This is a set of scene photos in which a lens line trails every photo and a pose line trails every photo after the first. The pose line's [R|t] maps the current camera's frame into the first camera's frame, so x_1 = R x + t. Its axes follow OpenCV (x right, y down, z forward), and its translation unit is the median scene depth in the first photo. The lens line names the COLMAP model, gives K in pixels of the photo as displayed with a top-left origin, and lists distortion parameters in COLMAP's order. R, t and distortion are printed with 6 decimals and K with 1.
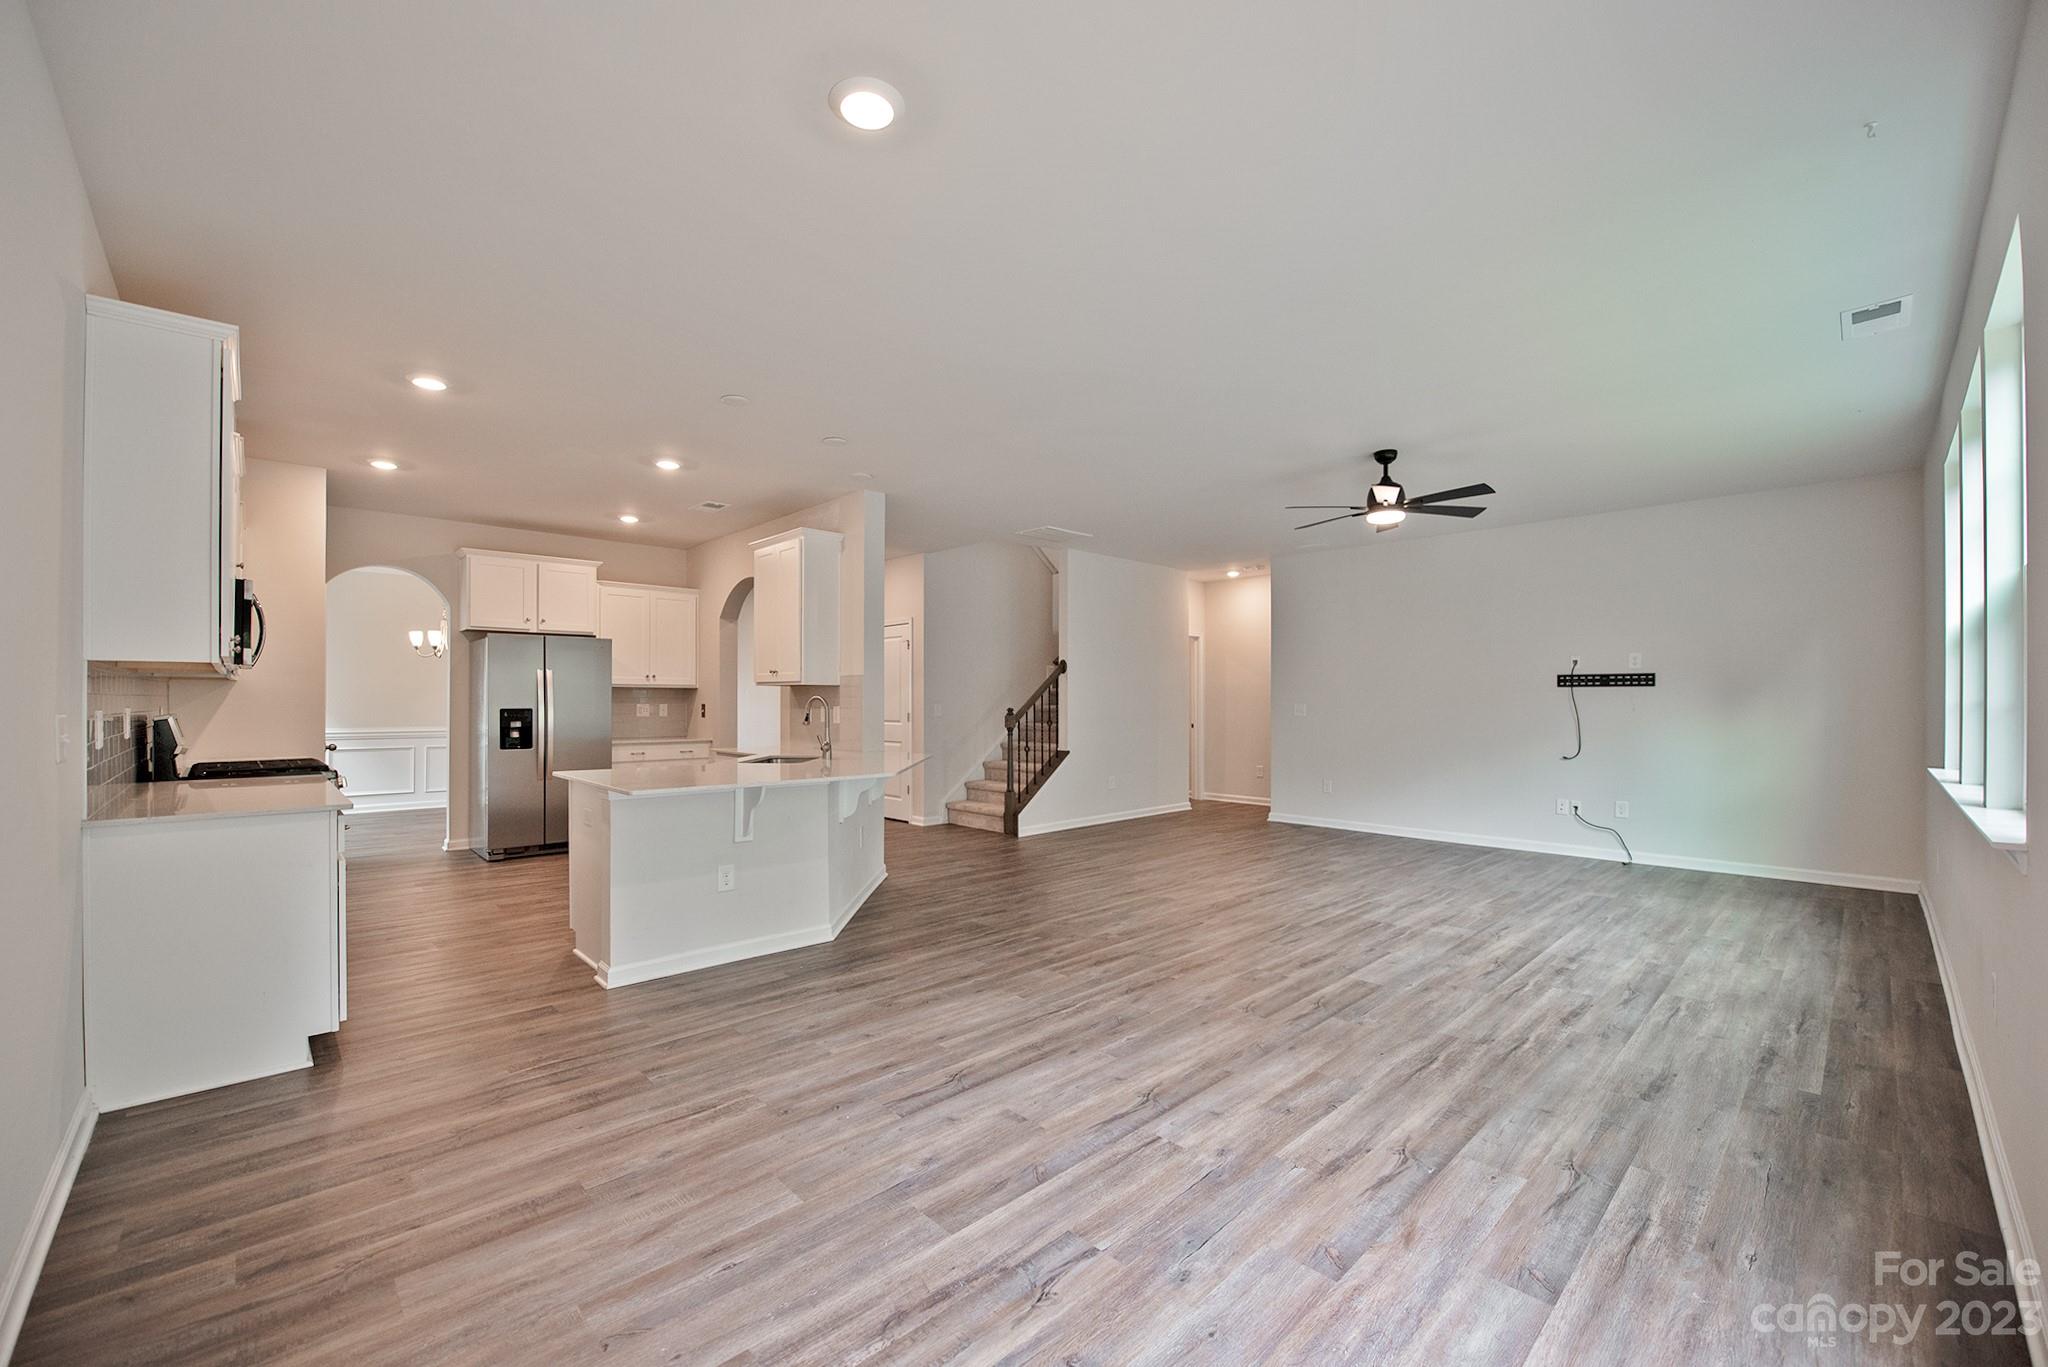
lens RADIAL K [[823.7, 0, 1026.5], [0, 823.7, 694.9], [0, 0, 1]] dist [-0.015645, -0.000153]
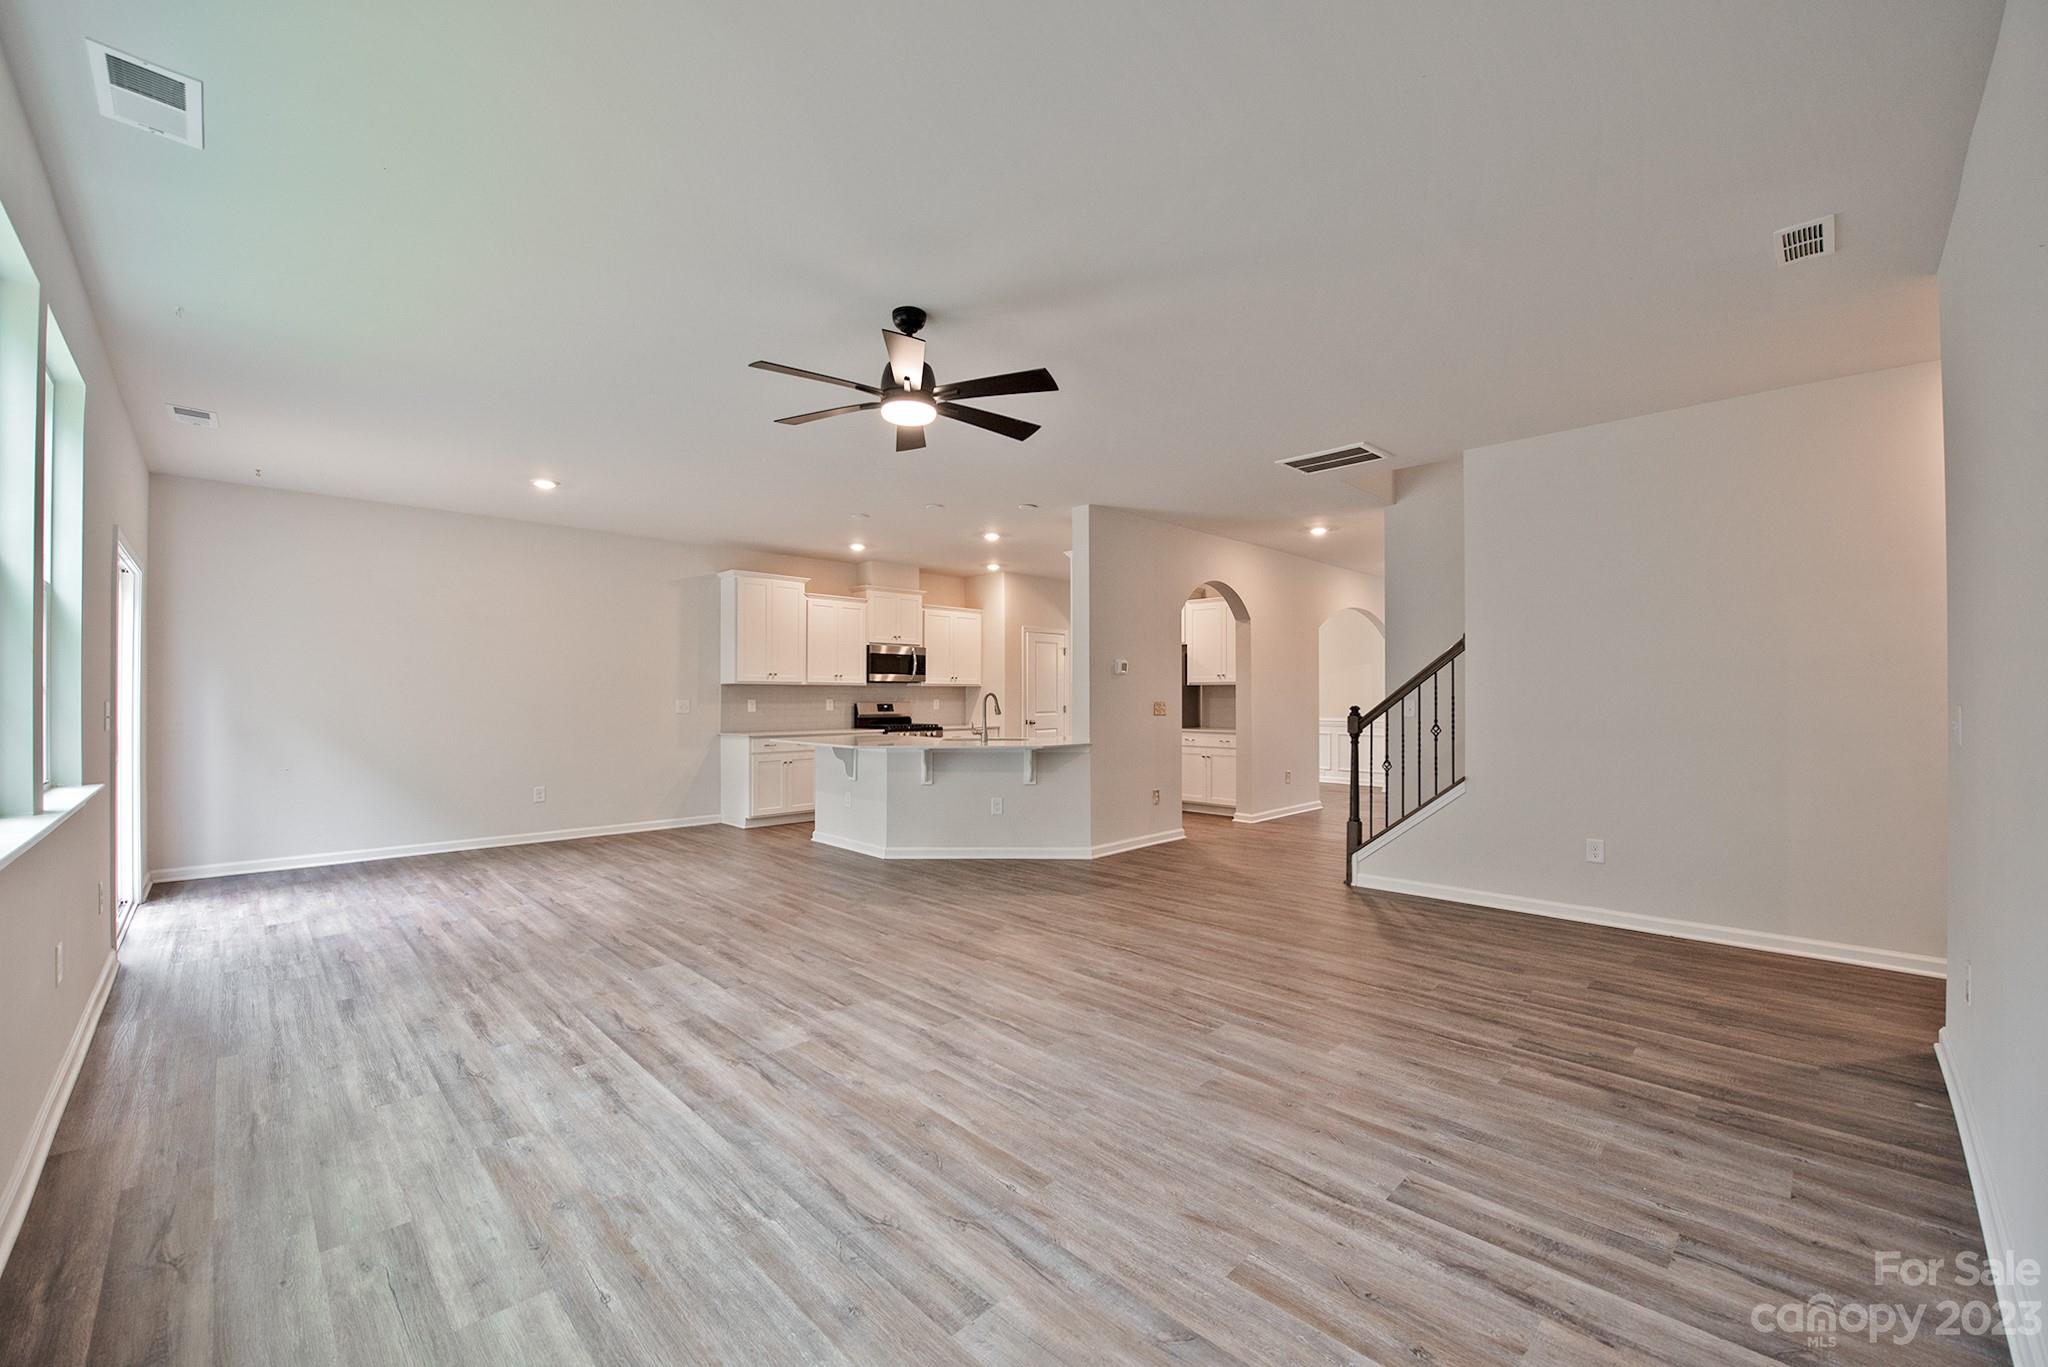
lens RADIAL K [[823.7, 0, 1026.5], [0, 823.7, 694.9], [0, 0, 1]] dist [-0.015645, -0.000153]
pose [[0.012768, -0.001153, -0.999918, 1.205860], [0.006818, 0.999976, -0.001066, 0.007320], [0.999895, -0.006804, 0.012776, 1.202370]]
